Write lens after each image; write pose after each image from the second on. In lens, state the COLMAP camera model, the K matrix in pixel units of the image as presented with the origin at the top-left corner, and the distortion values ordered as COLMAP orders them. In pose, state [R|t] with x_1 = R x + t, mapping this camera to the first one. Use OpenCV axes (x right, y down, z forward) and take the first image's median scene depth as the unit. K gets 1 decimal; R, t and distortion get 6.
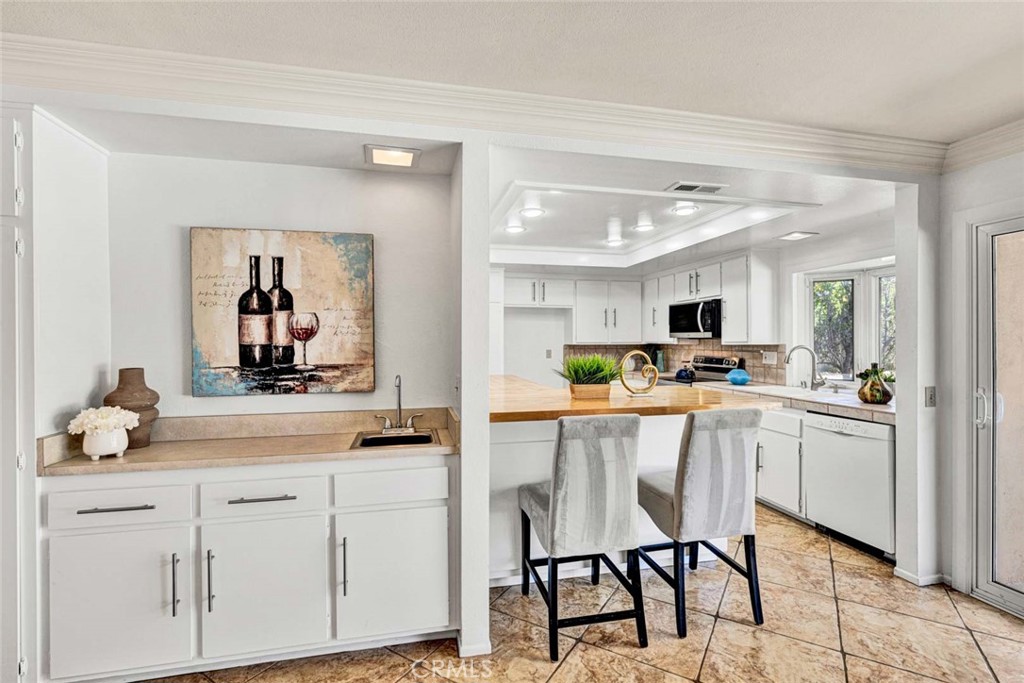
lens RADIAL K [[451.2, 0, 485.2], [0, 451.2, 343.2], [0, 0, 1]] dist [-0.000785, -0.000553]
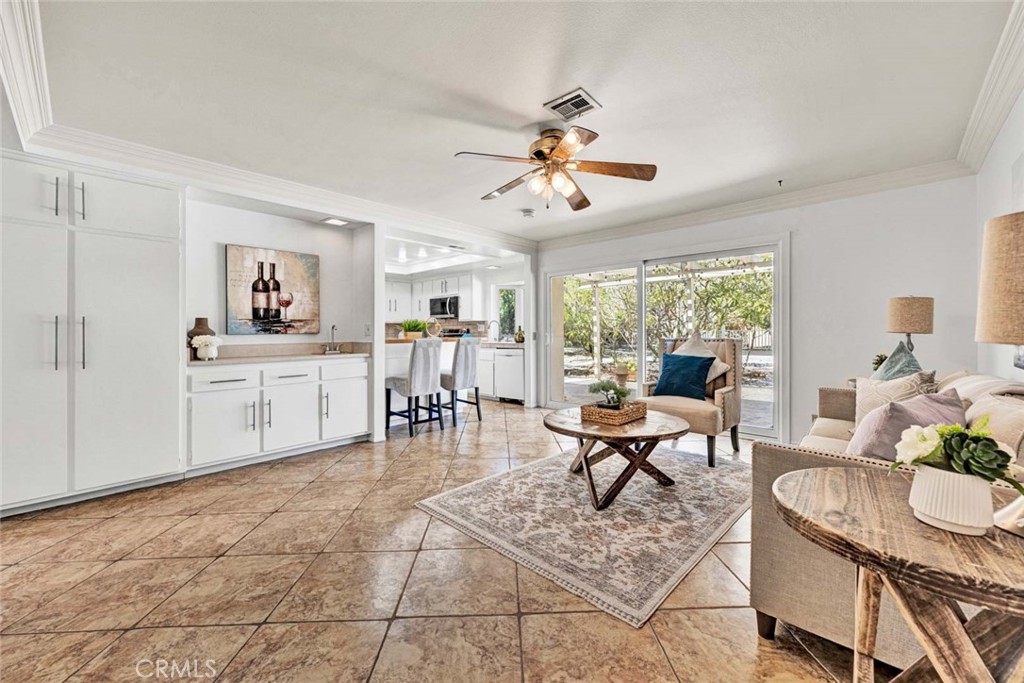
lens RADIAL K [[420.2, 0, 486.7], [0, 420.2, 332.2], [0, 0, 1]] dist [-0.002793, 0.001057]
pose [[0.831597, -0.001674, 0.555377, -0.680409], [0.005596, 0.999970, -0.005366, 0.118323], [-0.555351, 0.007570, 0.831581, -0.998956]]
